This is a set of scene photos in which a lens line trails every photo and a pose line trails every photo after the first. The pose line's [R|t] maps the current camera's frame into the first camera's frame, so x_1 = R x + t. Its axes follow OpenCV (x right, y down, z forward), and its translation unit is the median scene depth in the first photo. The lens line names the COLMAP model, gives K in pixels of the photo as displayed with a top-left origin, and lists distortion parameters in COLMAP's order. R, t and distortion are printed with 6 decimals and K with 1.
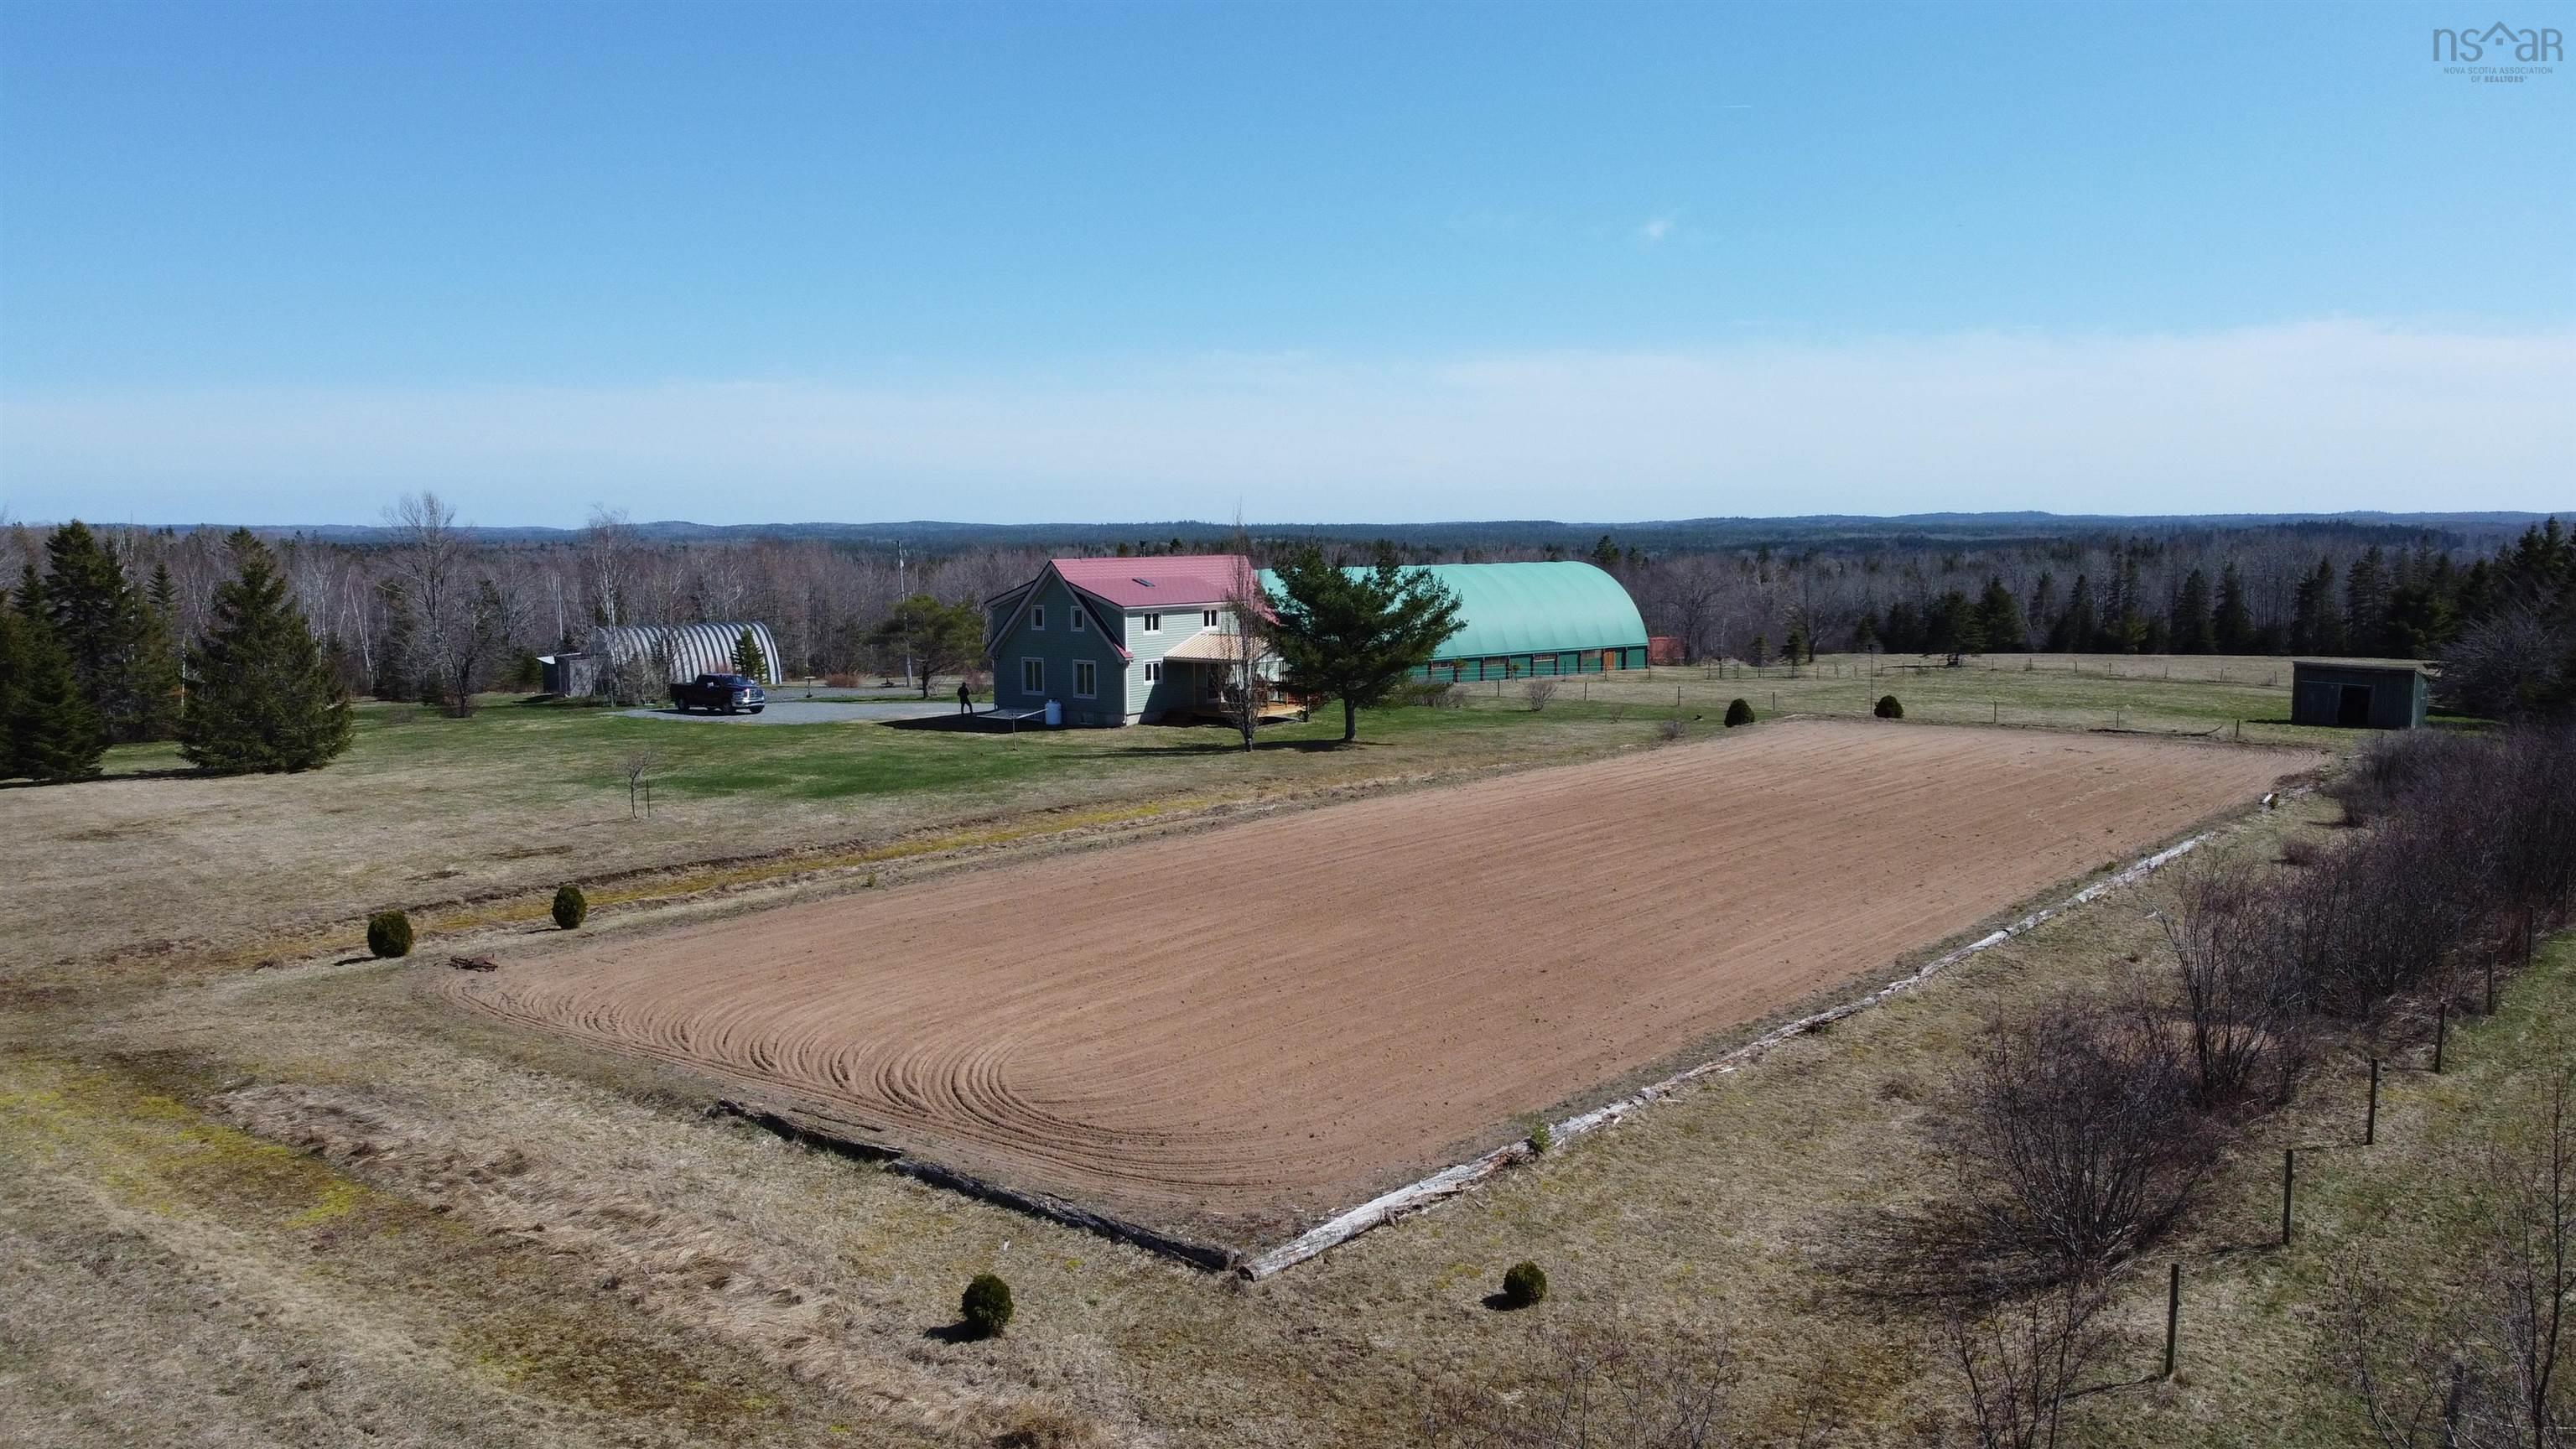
lens RADIAL K [[1945.0, 0, 1285.6], [0, 1945.0, 722.1], [0, 0, 1]] dist [0.003437, -0.008865]
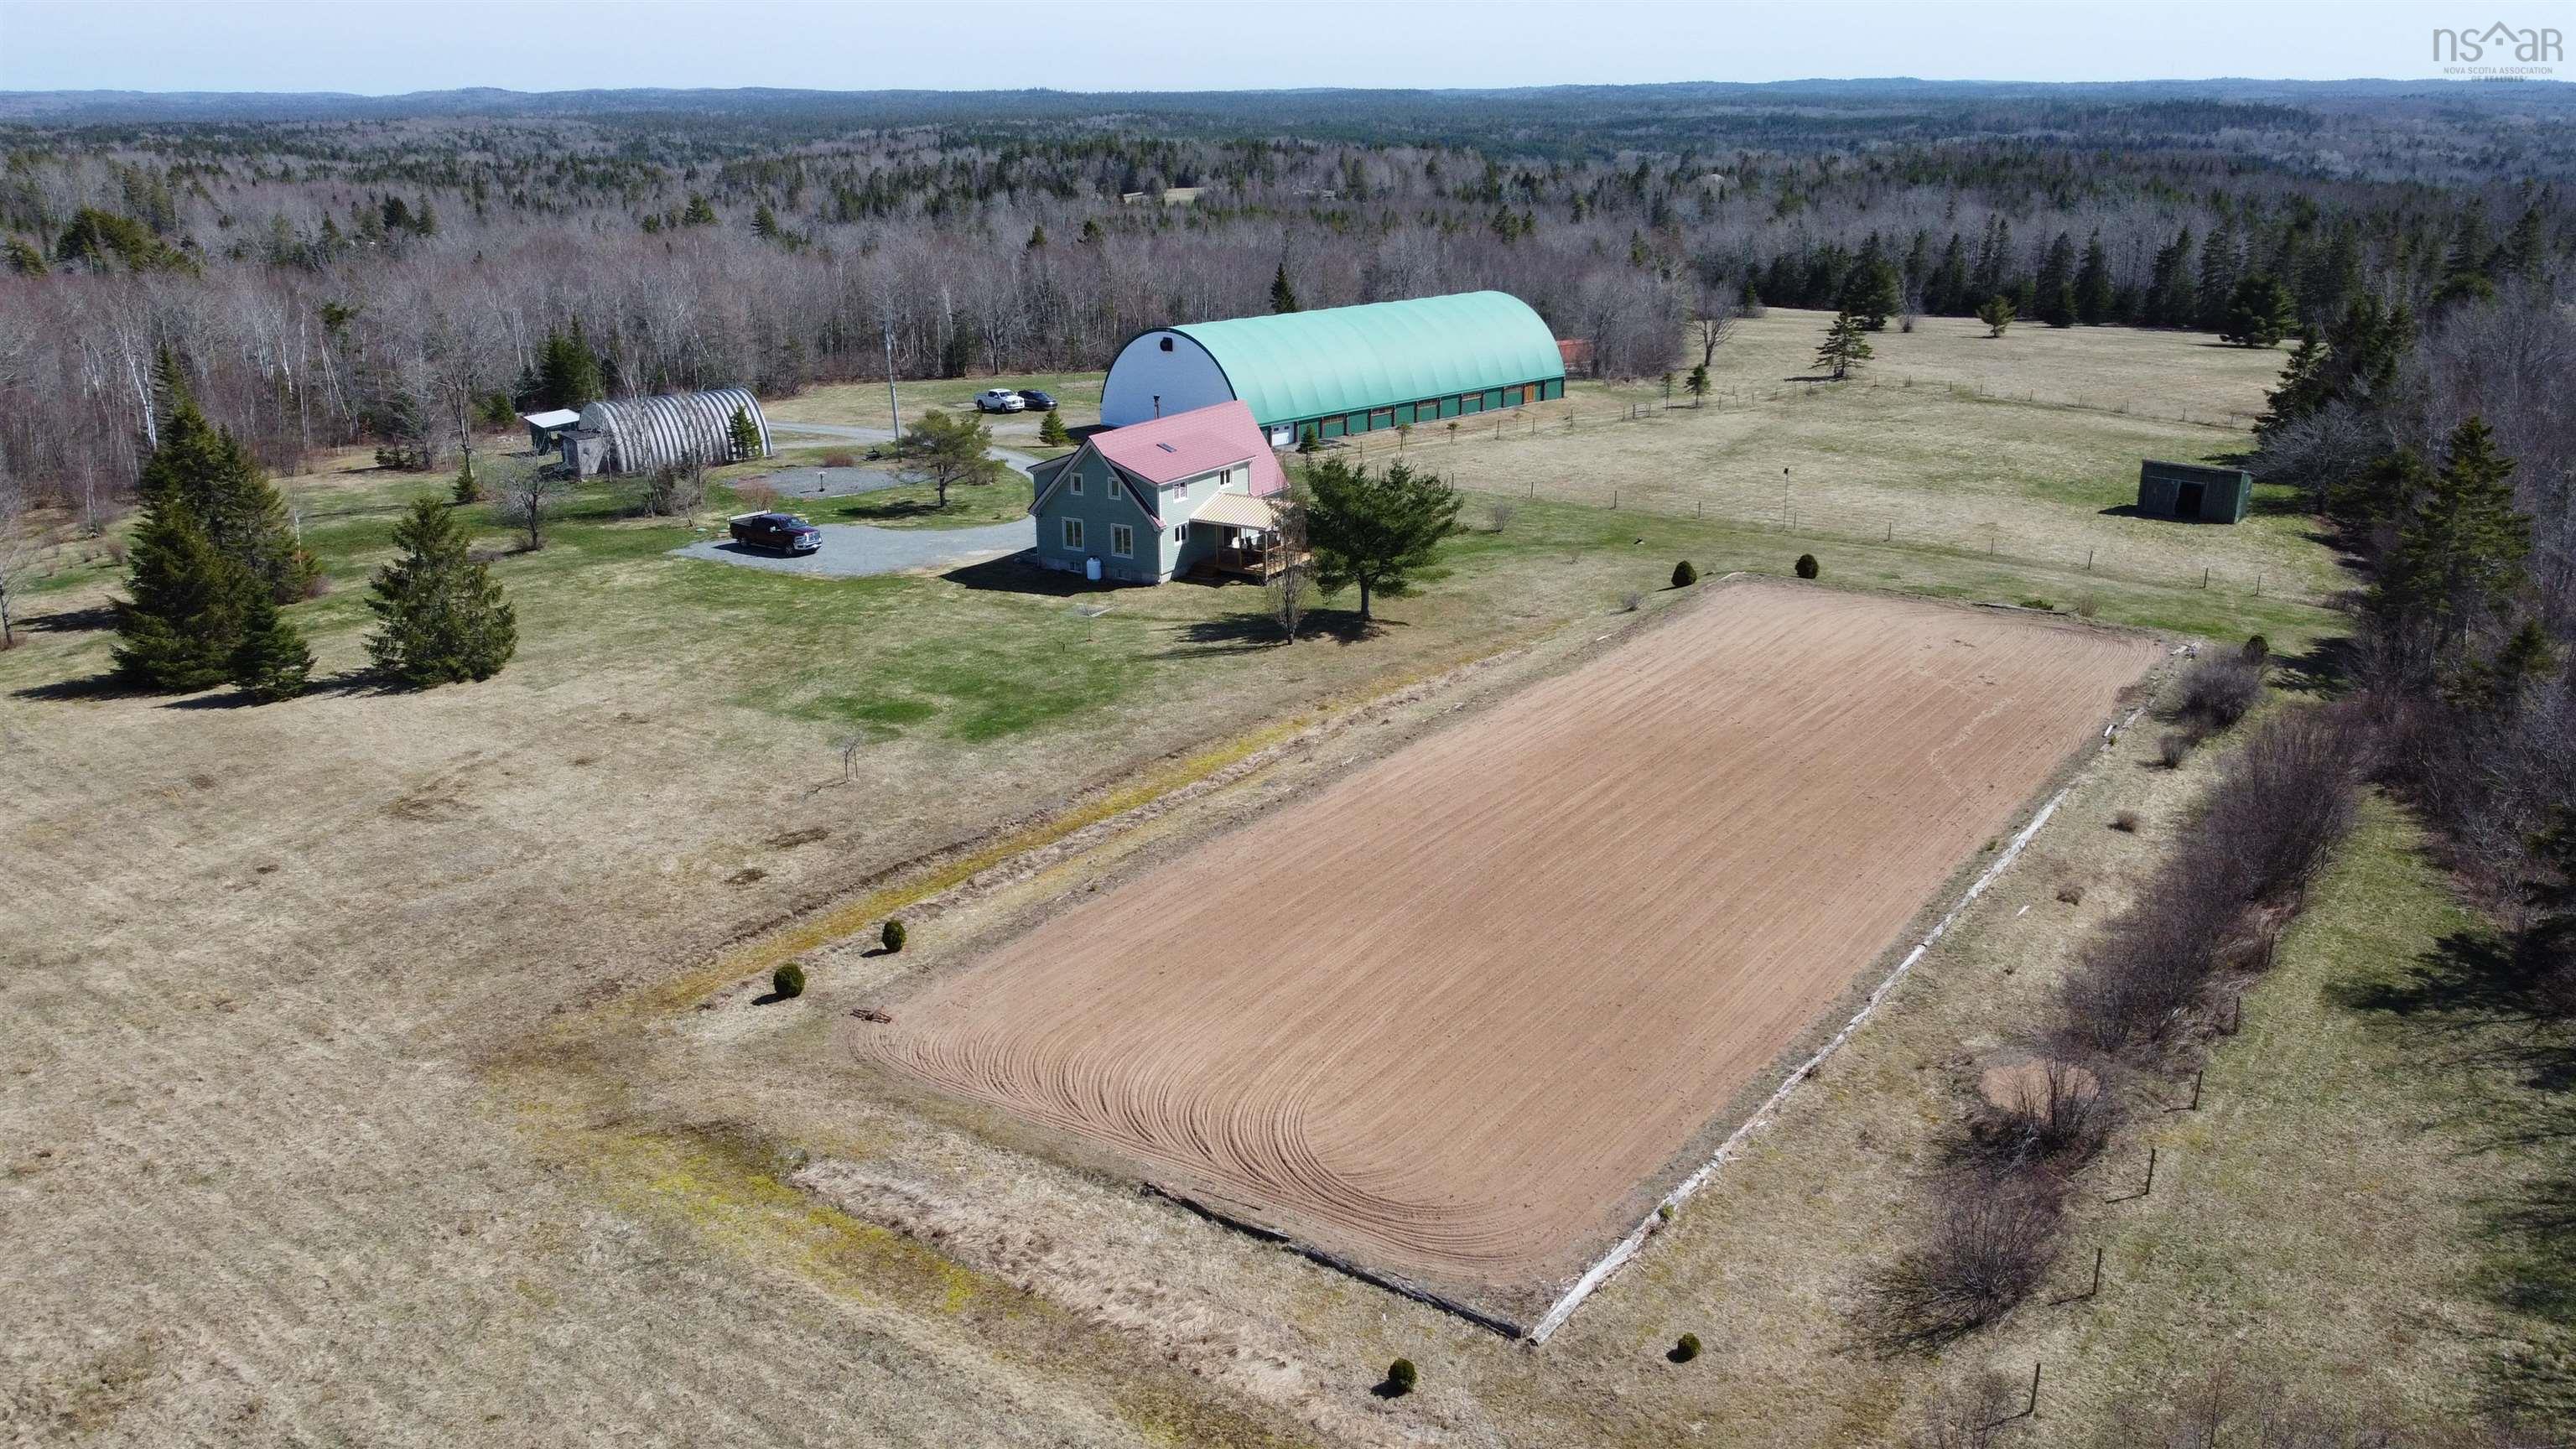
lens RADIAL K [[1945.0, 0, 1283.1], [0, 1945.0, 720.4], [0, 0, 1]] dist [0.003437, -0.008865]
pose [[0.997526, -0.022068, 0.066745, -0.105399], [0.007466, 0.977337, 0.211556, -0.194293], [-0.069901, -0.210534, 0.975084, -0.181966]]
